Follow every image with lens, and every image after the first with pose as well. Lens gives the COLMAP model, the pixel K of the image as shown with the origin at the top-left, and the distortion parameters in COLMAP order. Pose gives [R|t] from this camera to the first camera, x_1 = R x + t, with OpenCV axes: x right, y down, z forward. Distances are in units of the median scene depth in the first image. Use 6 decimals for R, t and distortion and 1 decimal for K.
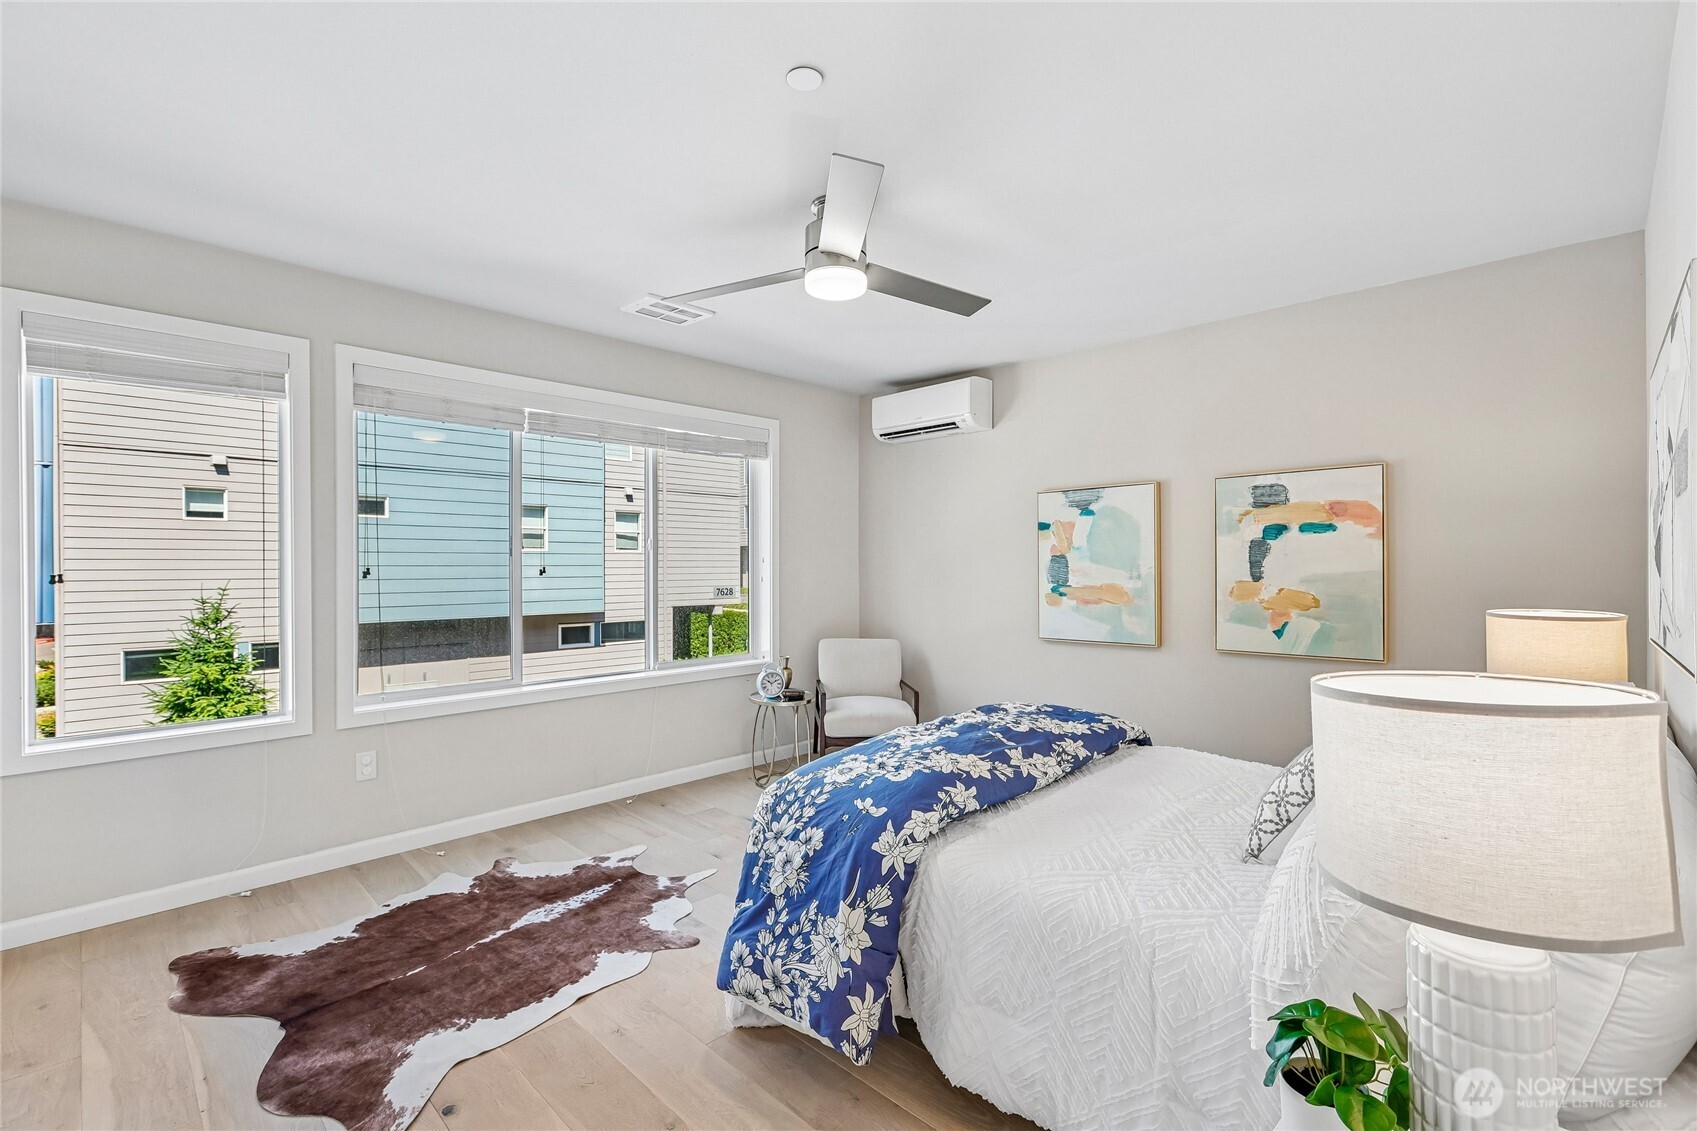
lens RADIAL K [[749.1, 0, 858.5], [0, 749.1, 566.3], [0, 0, 1]] dist [0.001193, -0.000015]
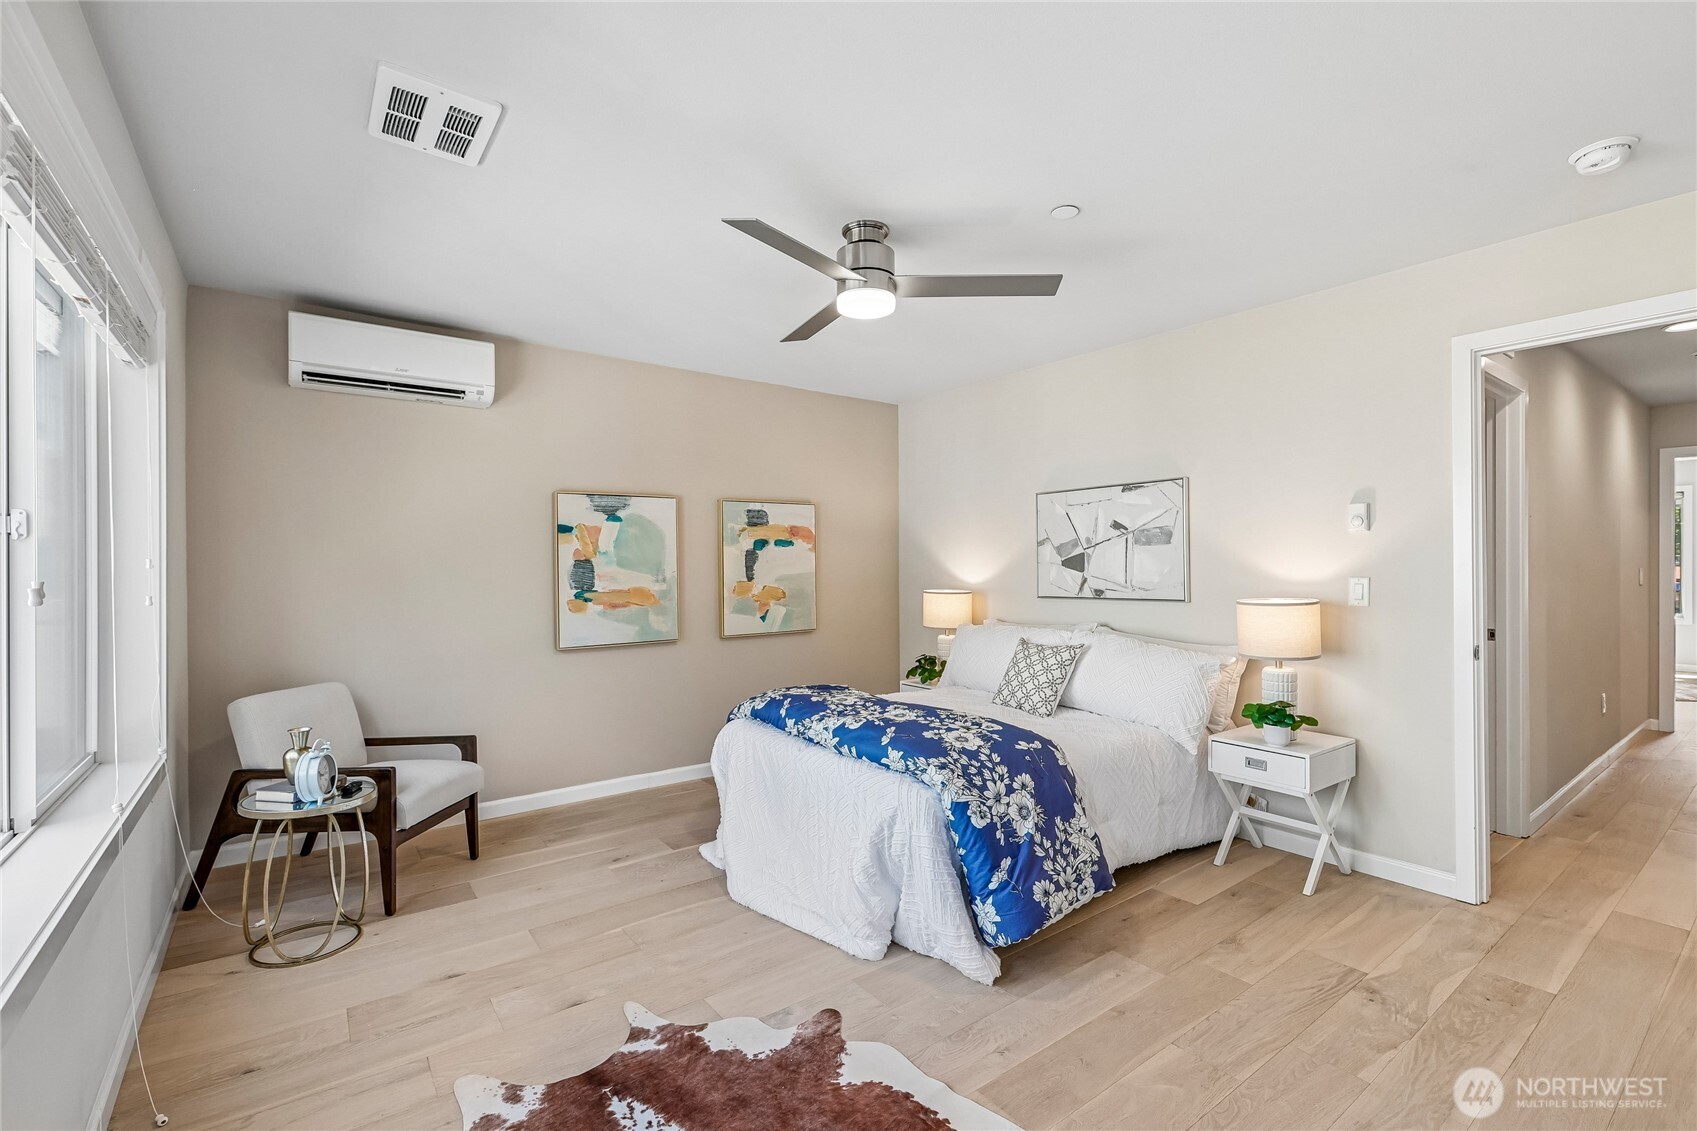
lens RADIAL K [[749.1, 0, 857.3], [0, 749.1, 565.6], [0, 0, 1]] dist [0.001193, -0.000015]
pose [[0.156200, 0.000459, 0.987725, -0.769480], [0.006766, 0.999976, -0.001535, -0.004259], [-0.987702, 0.006922, 0.156193, 0.606055]]
